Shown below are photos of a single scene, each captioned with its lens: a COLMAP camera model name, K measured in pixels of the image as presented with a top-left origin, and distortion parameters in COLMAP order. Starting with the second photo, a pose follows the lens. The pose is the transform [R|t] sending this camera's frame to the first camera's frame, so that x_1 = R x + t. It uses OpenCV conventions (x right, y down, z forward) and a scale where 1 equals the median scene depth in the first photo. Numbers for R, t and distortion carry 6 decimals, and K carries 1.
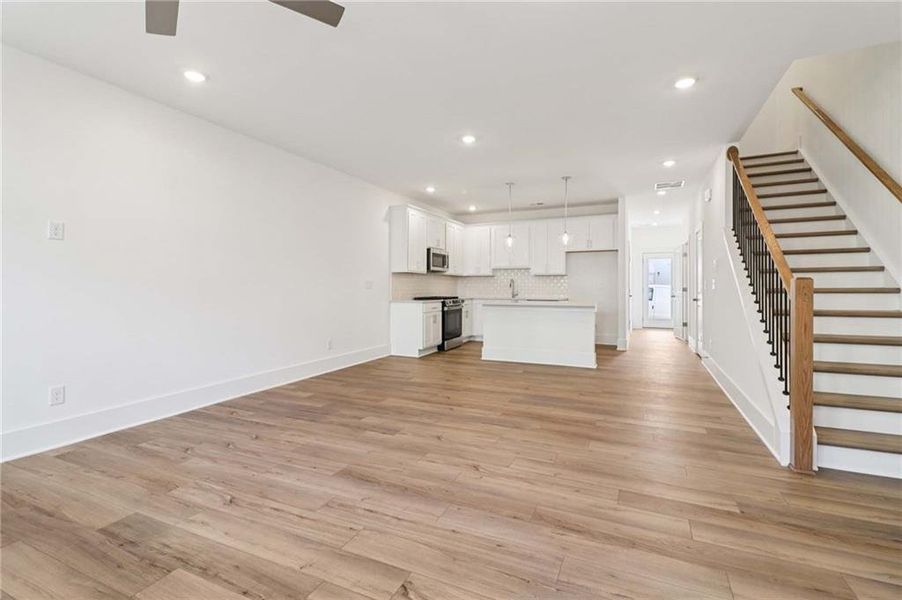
lens RADIAL K [[415.5, 0, 454.1], [0, 415.5, 285.8], [0, 0, 1]] dist [0.018334, -0.009251]
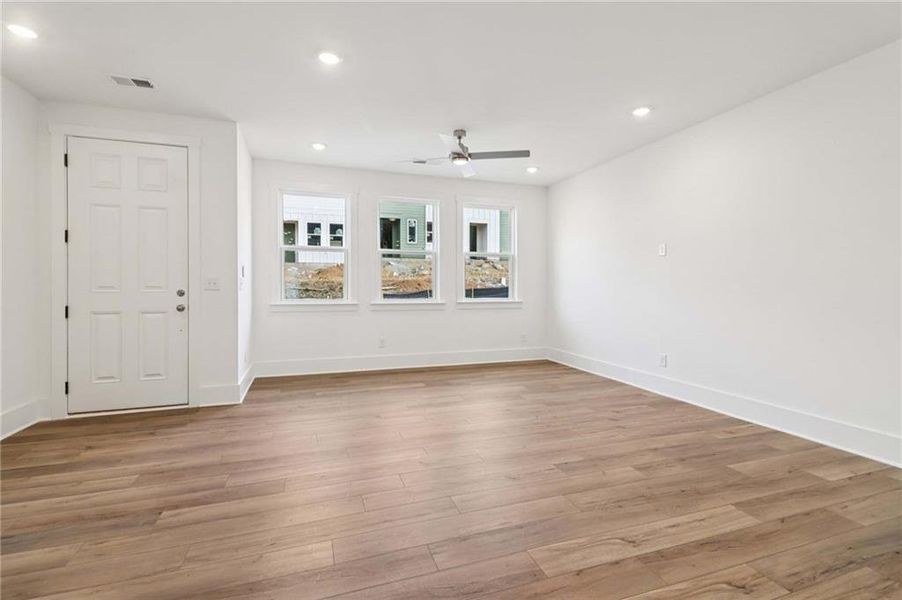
lens RADIAL K [[415.5, 0, 454.1], [0, 415.5, 285.8], [0, 0, 1]] dist [0.018334, -0.009251]
pose [[-0.721663, -0.000879, -0.692244, 0.498986], [-0.000457, 1.000000, -0.000793, -0.000774], [0.692245, -0.000256, -0.721663, 1.259608]]
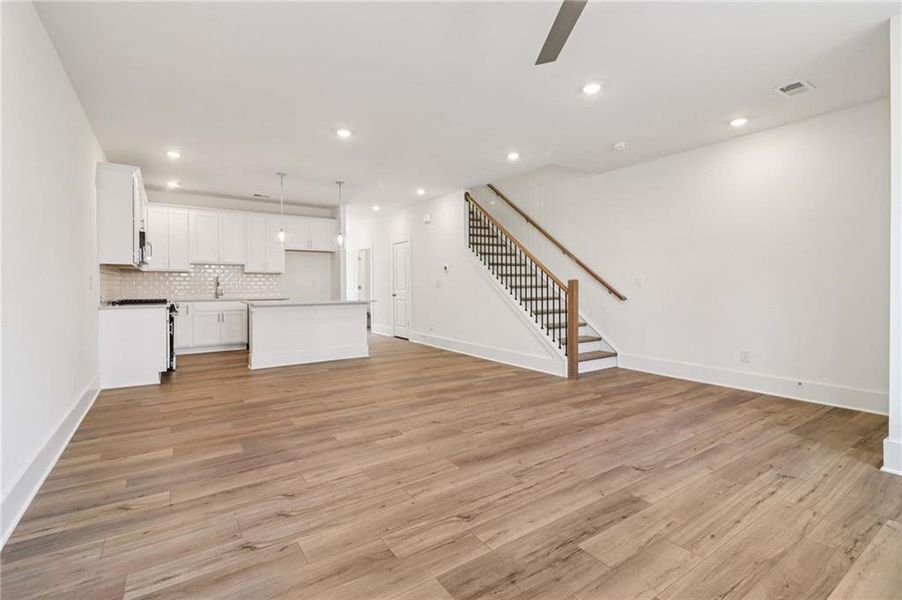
lens RADIAL K [[415.5, 0, 454.1], [0, 415.5, 285.8], [0, 0, 1]] dist [0.018334, -0.009251]
pose [[0.515746, -0.003521, 0.856734, -0.800762], [0.001130, 0.999993, 0.003430, 0.001256], [-0.856741, -0.000800, 0.515747, 0.330300]]
